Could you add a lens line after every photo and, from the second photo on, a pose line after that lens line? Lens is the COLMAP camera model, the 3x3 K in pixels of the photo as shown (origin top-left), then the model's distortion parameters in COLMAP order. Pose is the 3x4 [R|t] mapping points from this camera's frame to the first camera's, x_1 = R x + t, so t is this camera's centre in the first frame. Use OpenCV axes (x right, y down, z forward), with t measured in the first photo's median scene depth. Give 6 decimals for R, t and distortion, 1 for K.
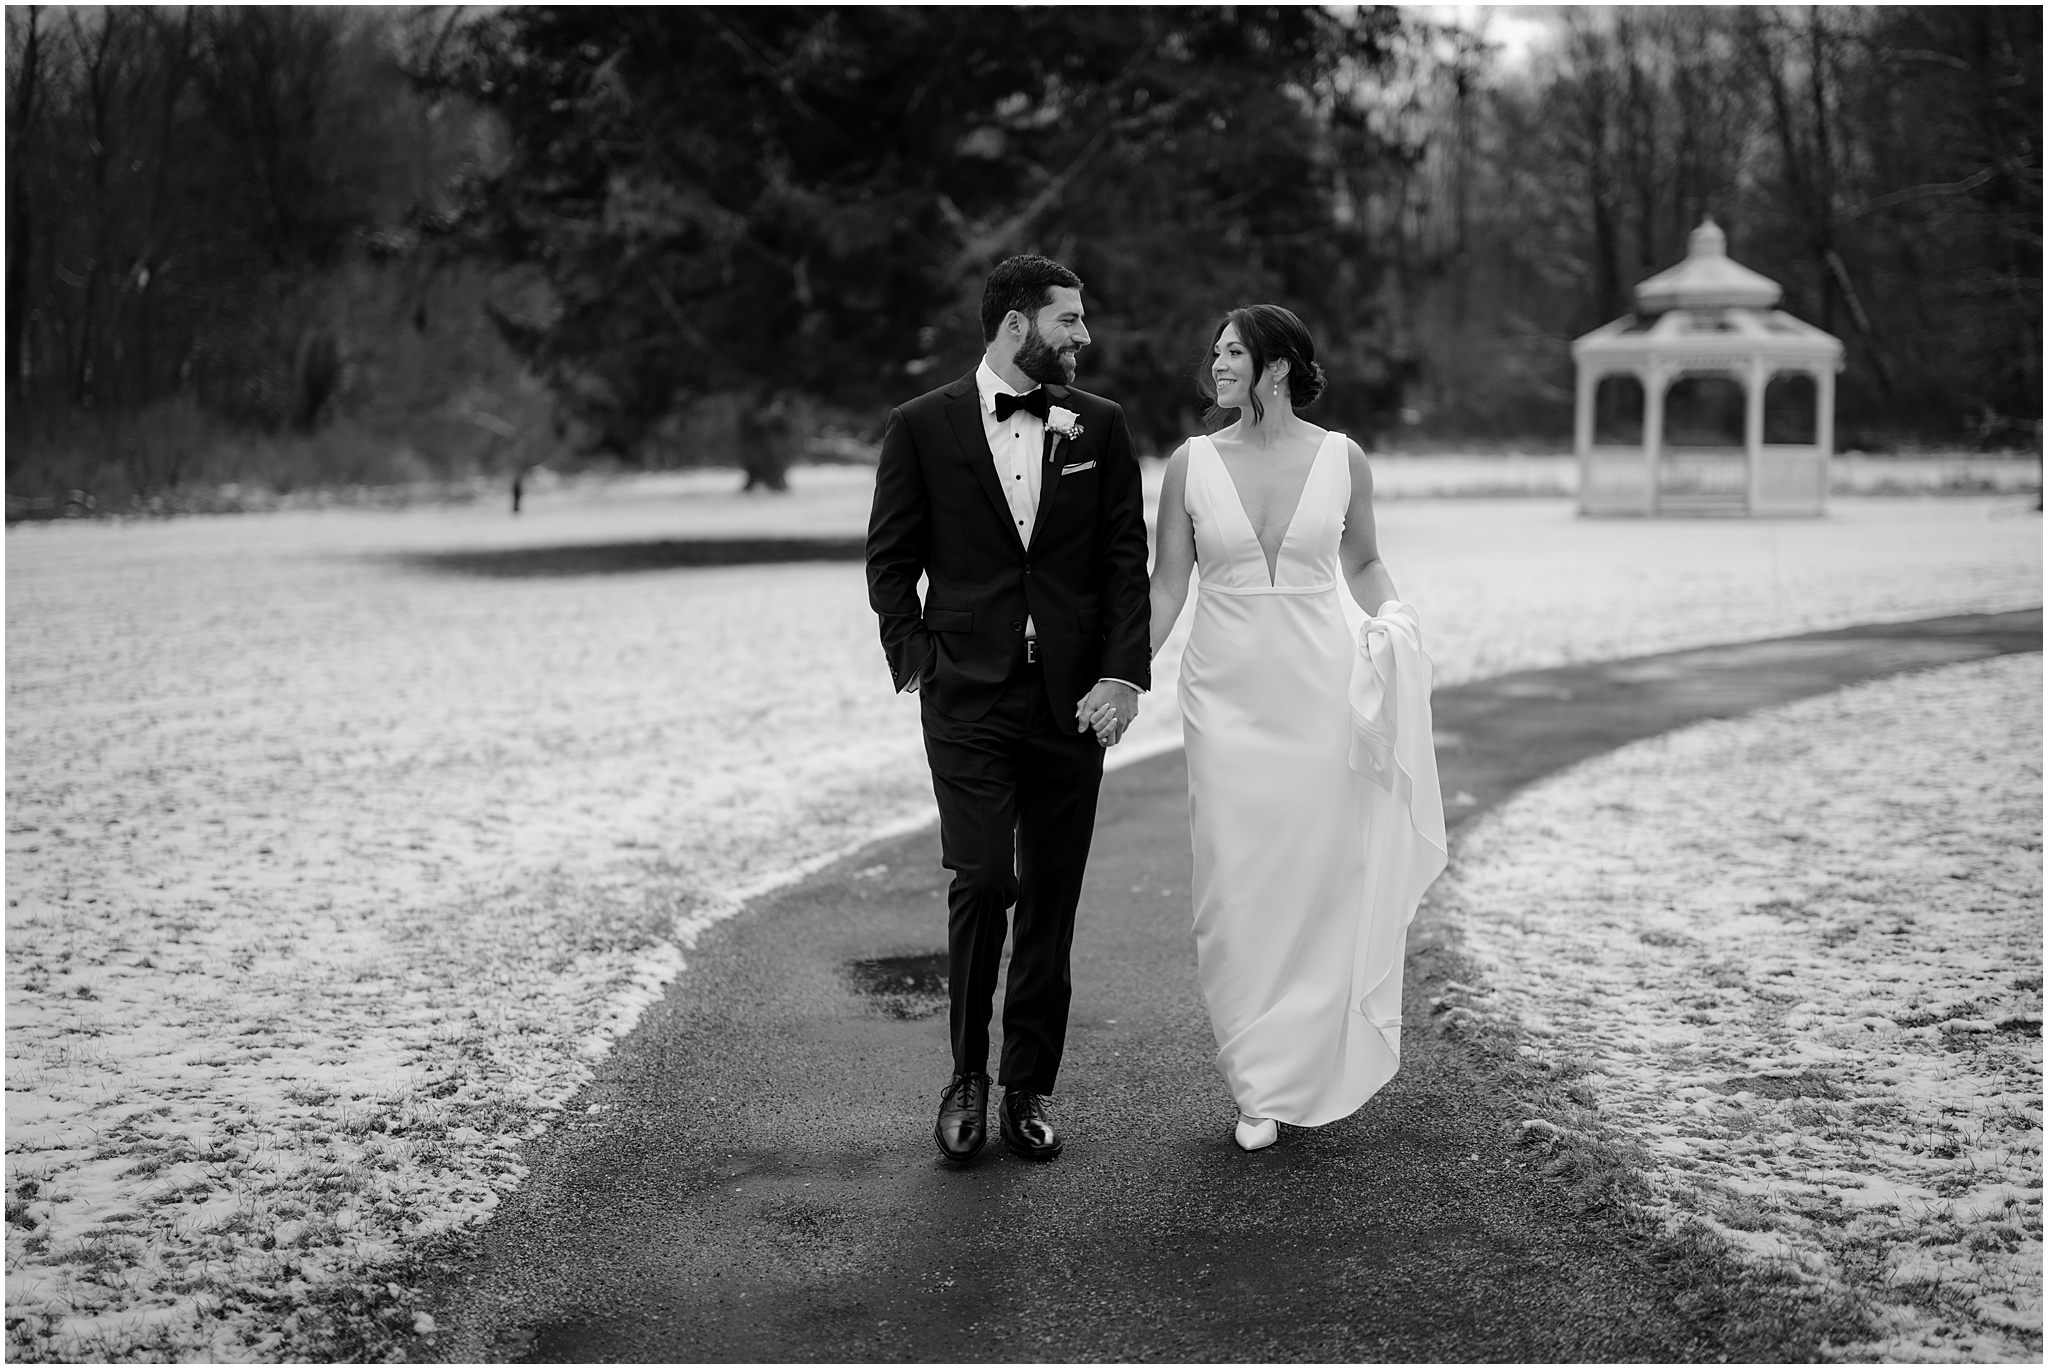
lens RADIAL K [[2719.5, 0, 1024.0], [0, 2719.5, 684.5], [0, 0, 1]] dist [-0.004159, 0.003081]
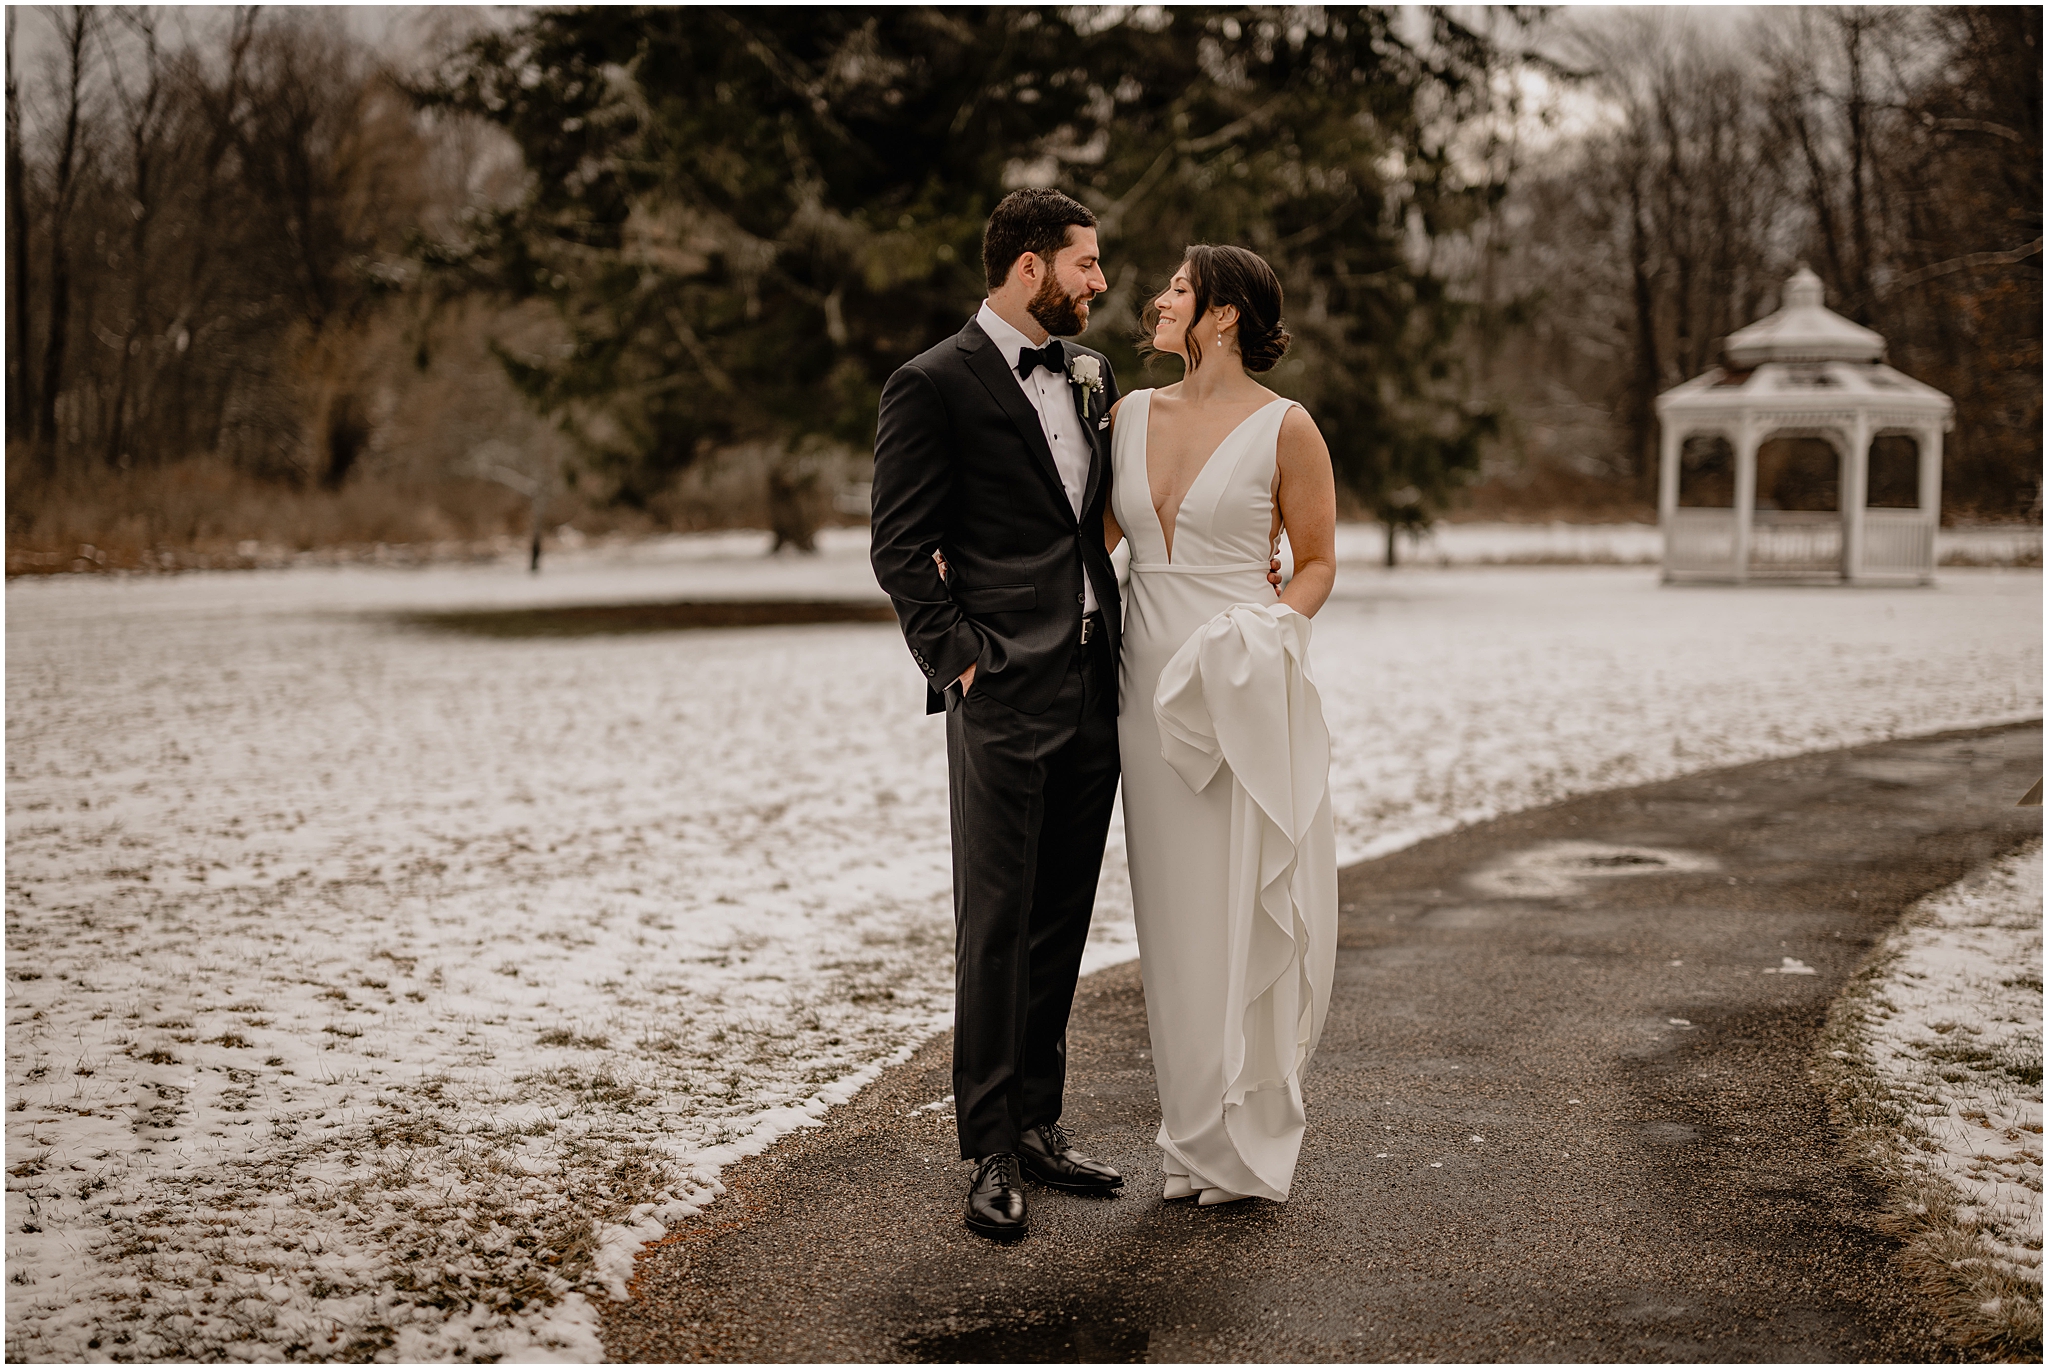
lens RADIAL K [[2647.2, 0, 1011.6], [0, 2647.2, 629.9], [0, 0, 1]] dist [0.000116, 0.031284]
pose [[0.999871, 0.009233, -0.013133, -0.008893], [-0.009816, 0.998936, -0.045059, -0.003454], [0.012703, 0.045182, 0.998898, 0.109127]]
